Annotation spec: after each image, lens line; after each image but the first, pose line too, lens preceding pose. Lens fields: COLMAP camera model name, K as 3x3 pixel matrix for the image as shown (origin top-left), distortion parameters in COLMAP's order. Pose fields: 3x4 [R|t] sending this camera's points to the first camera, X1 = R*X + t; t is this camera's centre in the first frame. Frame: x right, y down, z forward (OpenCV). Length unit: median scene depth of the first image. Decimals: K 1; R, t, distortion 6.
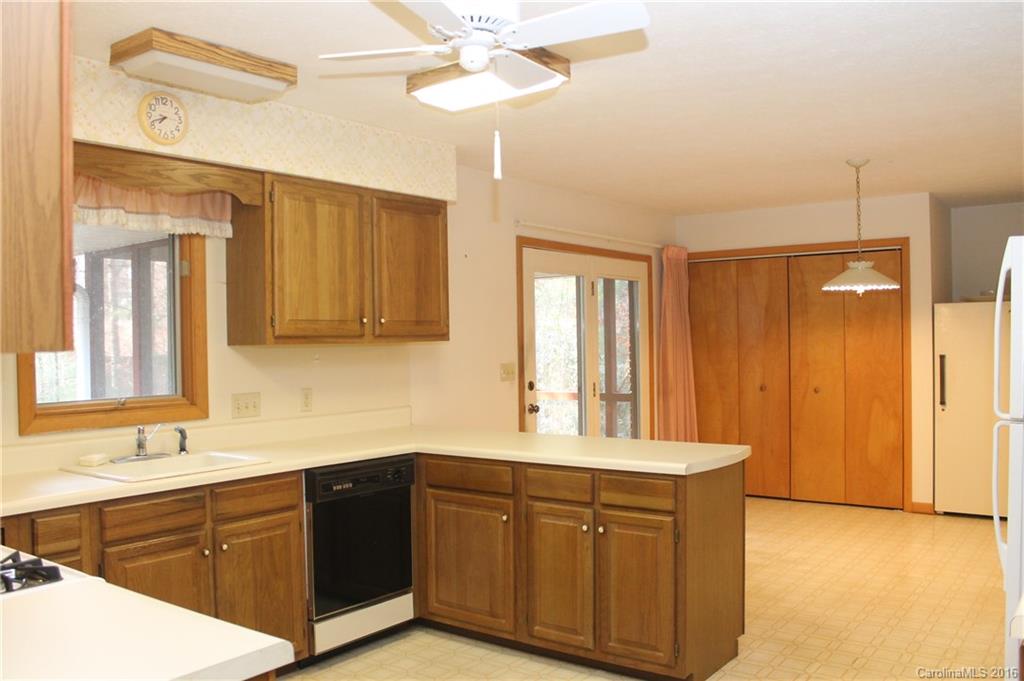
lens RADIAL K [[875.8, 0, 512.0], [0, 875.8, 340.5], [0, 0, 1]] dist [-0.091457, 0.005742]
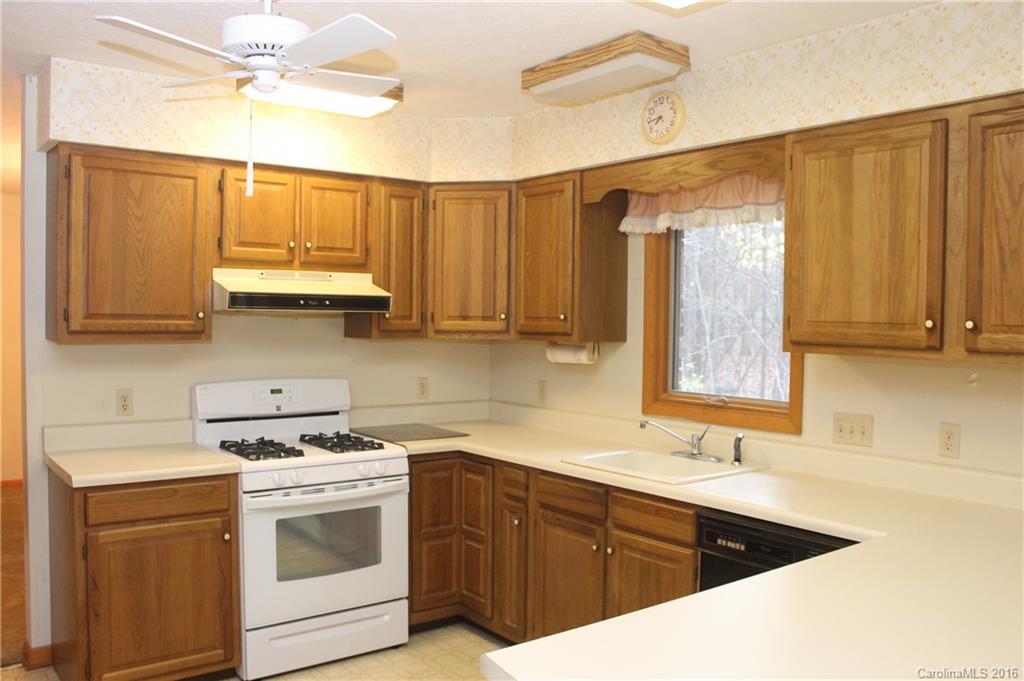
lens RADIAL K [[875.8, 0, 512.0], [0, 875.8, 340.5], [0, 0, 1]] dist [-0.091457, 0.005742]
pose [[-0.267549, 0.044273, -0.962527, 0.568138], [-0.008309, 0.998801, 0.048251, -0.043428], [0.963509, 0.020907, -0.266860, 1.007493]]
